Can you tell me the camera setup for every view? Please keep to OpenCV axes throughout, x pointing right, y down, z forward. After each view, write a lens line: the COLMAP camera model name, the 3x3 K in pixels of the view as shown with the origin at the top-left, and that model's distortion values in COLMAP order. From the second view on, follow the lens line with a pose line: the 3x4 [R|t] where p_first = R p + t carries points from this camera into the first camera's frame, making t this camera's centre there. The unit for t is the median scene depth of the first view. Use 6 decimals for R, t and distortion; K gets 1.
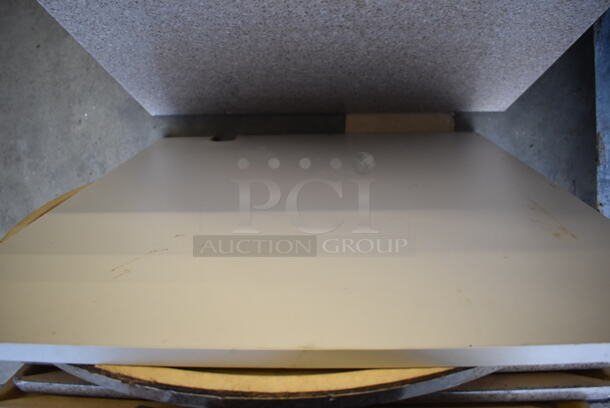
lens RADIAL K [[481.2, 0, 311.1], [0, 481.2, 203.8], [0, 0, 1]] dist [-0.080065, 0.003550]
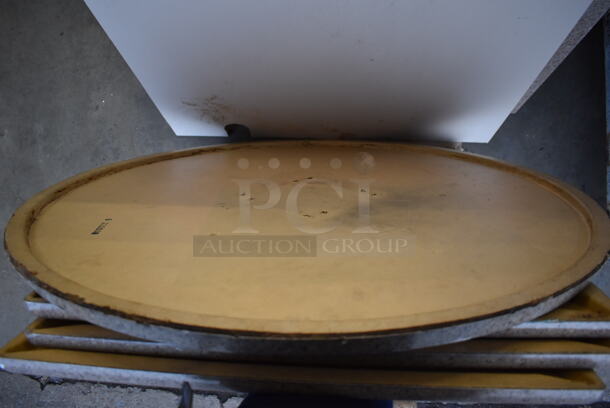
lens RADIAL K [[491.6, 0, 305.0], [0, 491.6, 204.0], [0, 0, 1]] dist [-0.087144, 0.005422]
pose [[0.998896, 0.043606, -0.017480, -0.023985], [-0.044544, 0.997355, -0.057430, 0.126718], [0.014929, 0.058145, 0.998197, -0.040183]]
